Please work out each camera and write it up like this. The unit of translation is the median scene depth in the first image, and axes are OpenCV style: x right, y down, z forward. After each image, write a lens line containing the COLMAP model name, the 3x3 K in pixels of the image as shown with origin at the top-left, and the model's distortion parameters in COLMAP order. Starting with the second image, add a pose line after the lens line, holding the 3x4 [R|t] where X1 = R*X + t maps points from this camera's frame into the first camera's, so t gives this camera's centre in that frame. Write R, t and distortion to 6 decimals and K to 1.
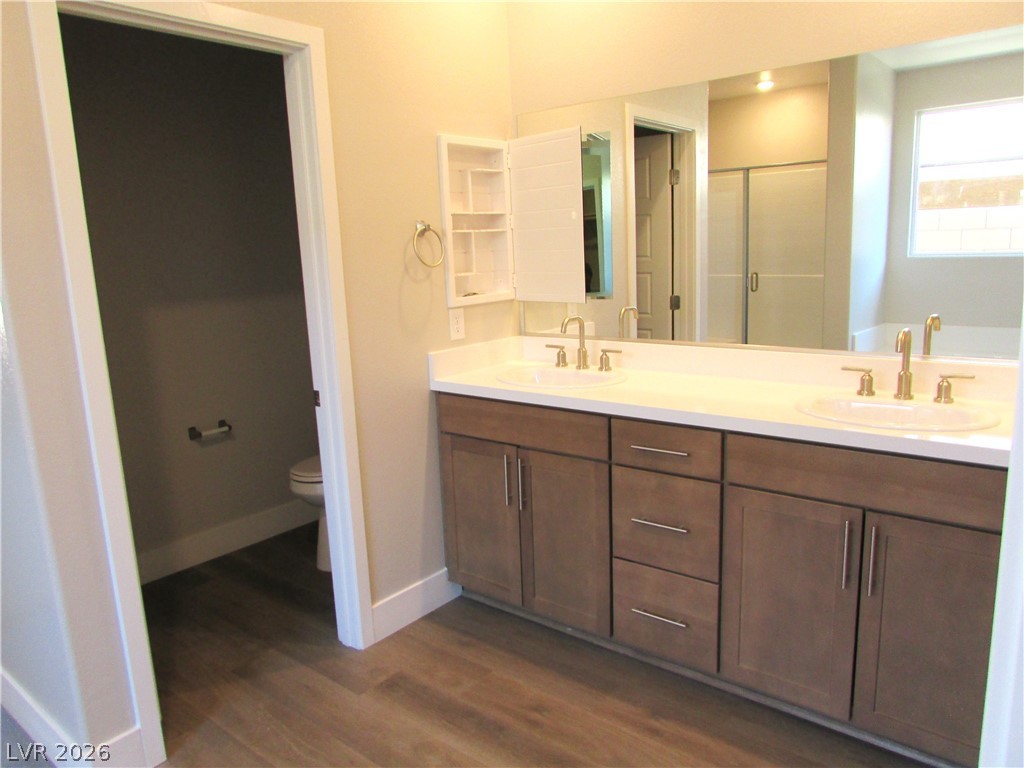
lens RADIAL K [[724.8, 0, 512.0], [0, 724.8, 384.0], [0, 0, 1]] dist [-0.038876, 0.000894]
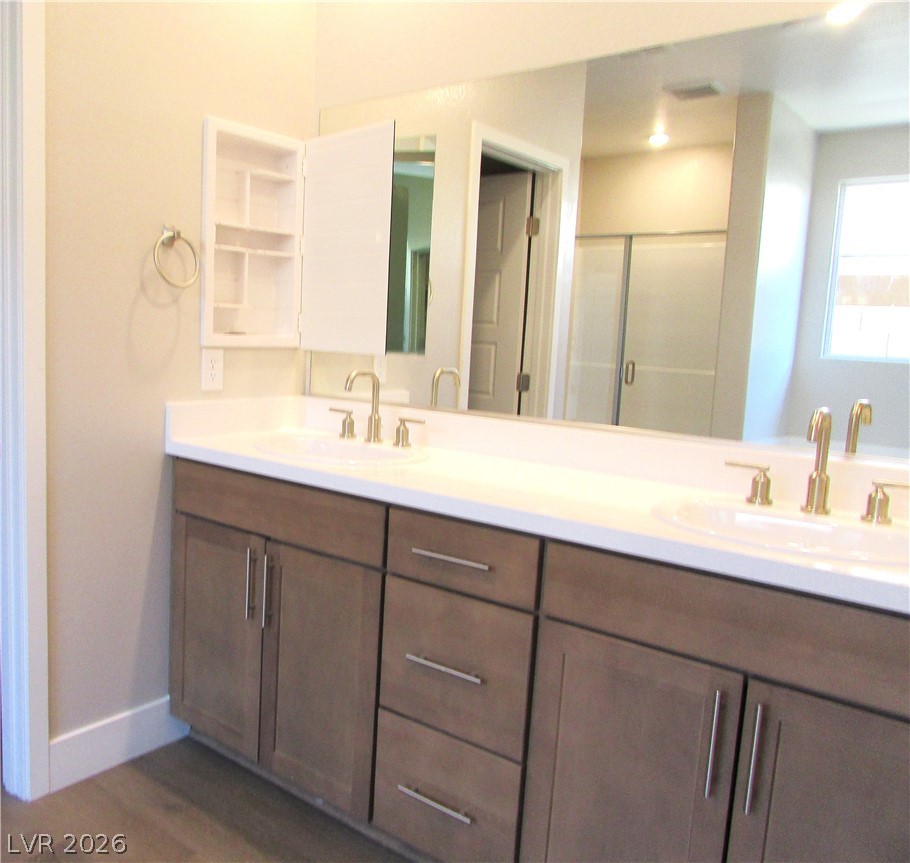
lens RADIAL K [[809.2, 0, 335.1], [0, 809.2, 431.3], [0, 0, 1]] dist [-0.038913, 0.000835]
pose [[0.995978, 0.083322, -0.032945, 0.091099], [-0.085191, 0.994551, -0.060098, 0.022117], [0.027758, 0.062663, 0.997649, 0.185016]]
